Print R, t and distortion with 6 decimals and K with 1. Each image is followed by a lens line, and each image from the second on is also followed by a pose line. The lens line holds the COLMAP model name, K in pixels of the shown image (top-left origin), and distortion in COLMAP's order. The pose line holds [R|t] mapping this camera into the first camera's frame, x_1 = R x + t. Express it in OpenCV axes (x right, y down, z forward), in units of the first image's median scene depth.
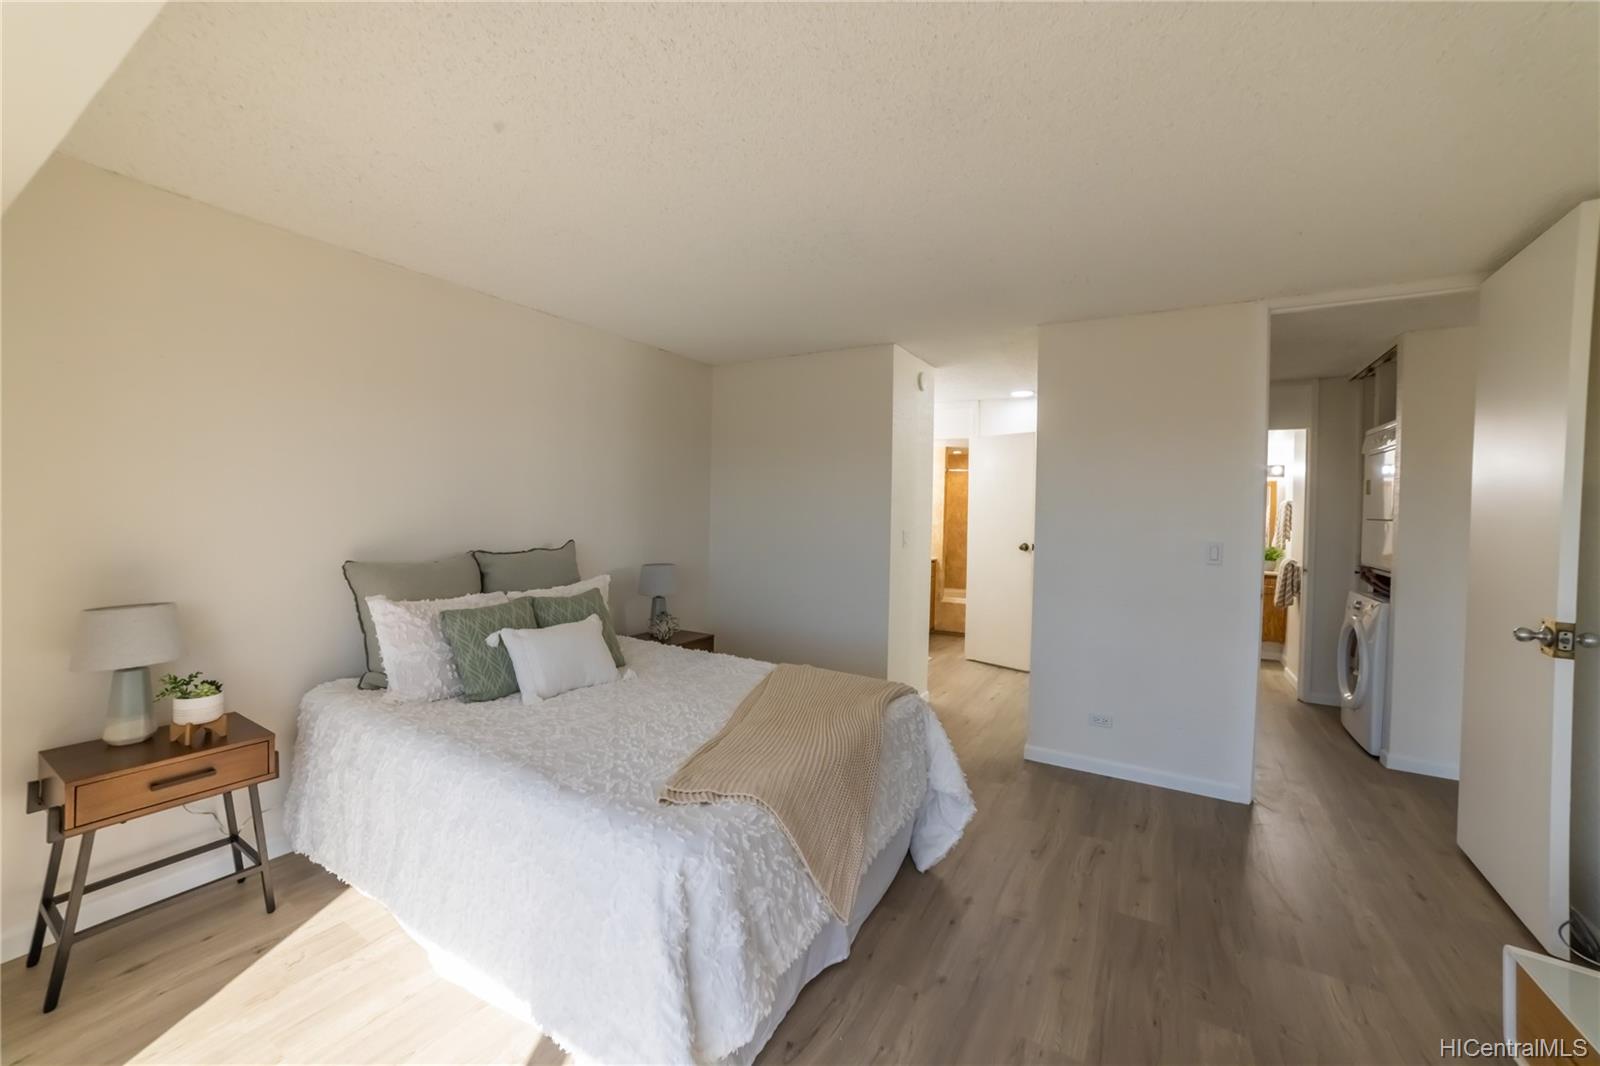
lens RADIAL K [[641.8, 0, 801.2], [0, 641.8, 522.2], [0, 0, 1]] dist [-0.095796, 0.040807]
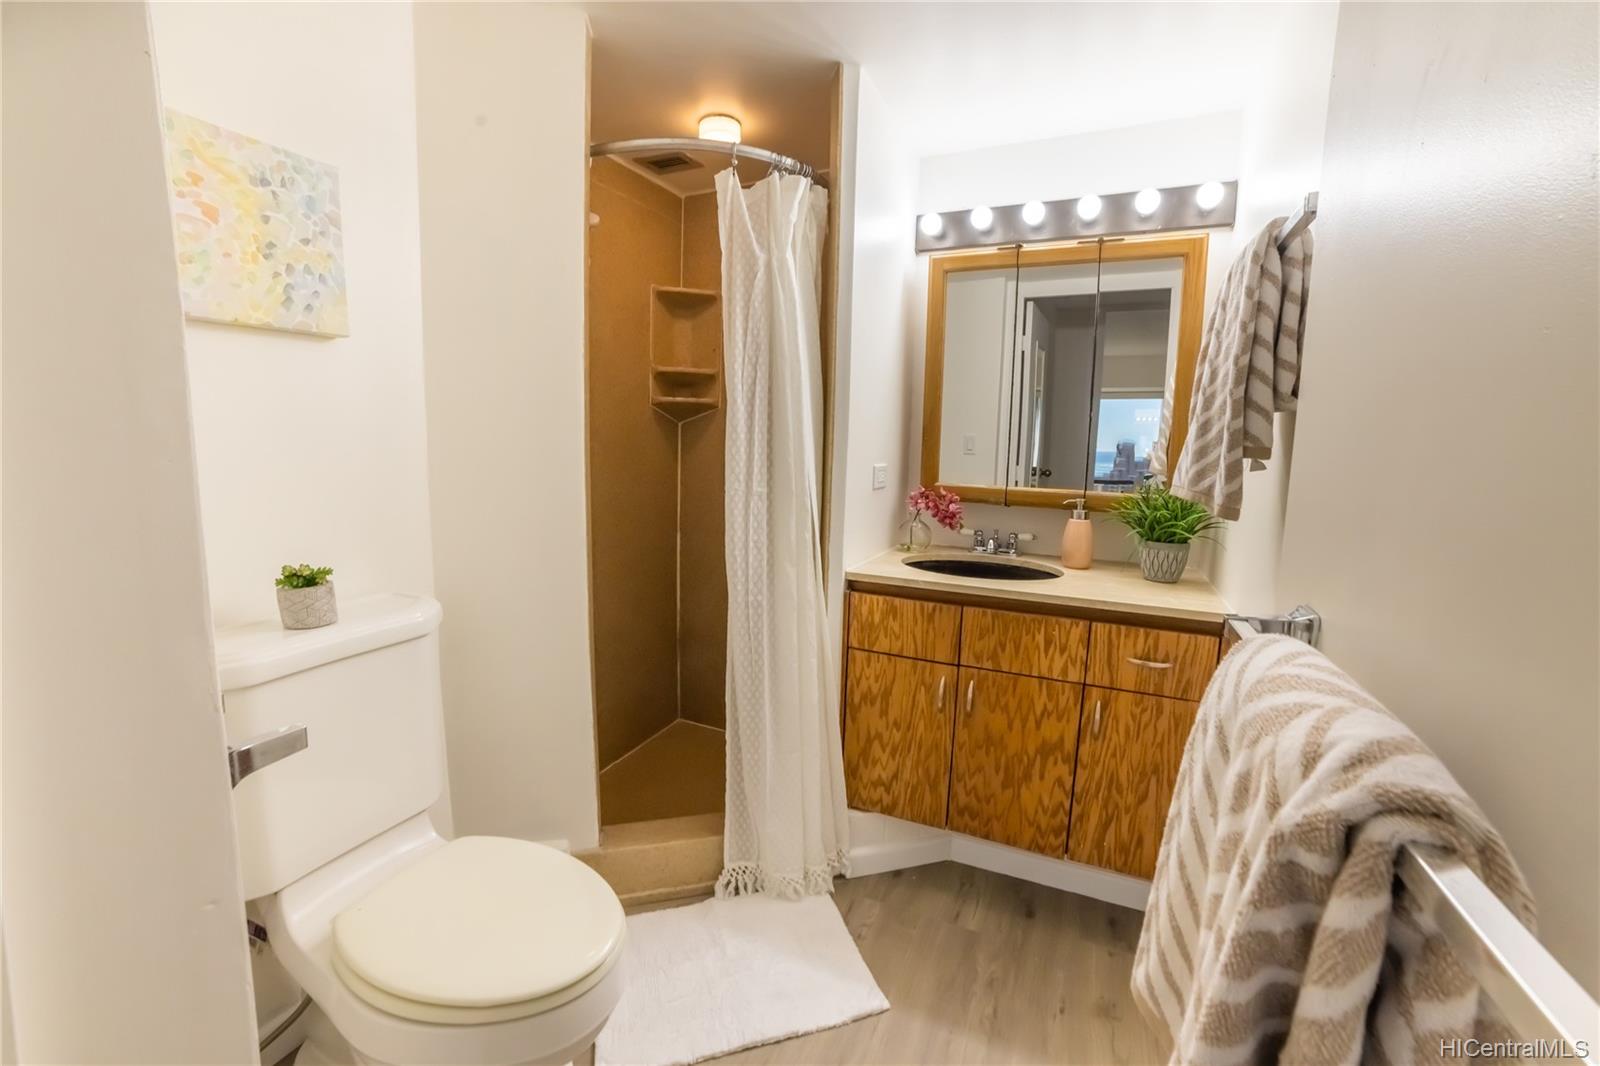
lens RADIAL K [[636.5, 0, 815.7], [0, 636.5, 520.5], [0, 0, 1]] dist [-0.089053, 0.034388]
pose [[0.993771, -0.016089, 0.110270, 0.646444], [0.002747, 0.992760, 0.120087, 0.024013], [-0.111404, -0.119036, 0.986620, 0.836236]]
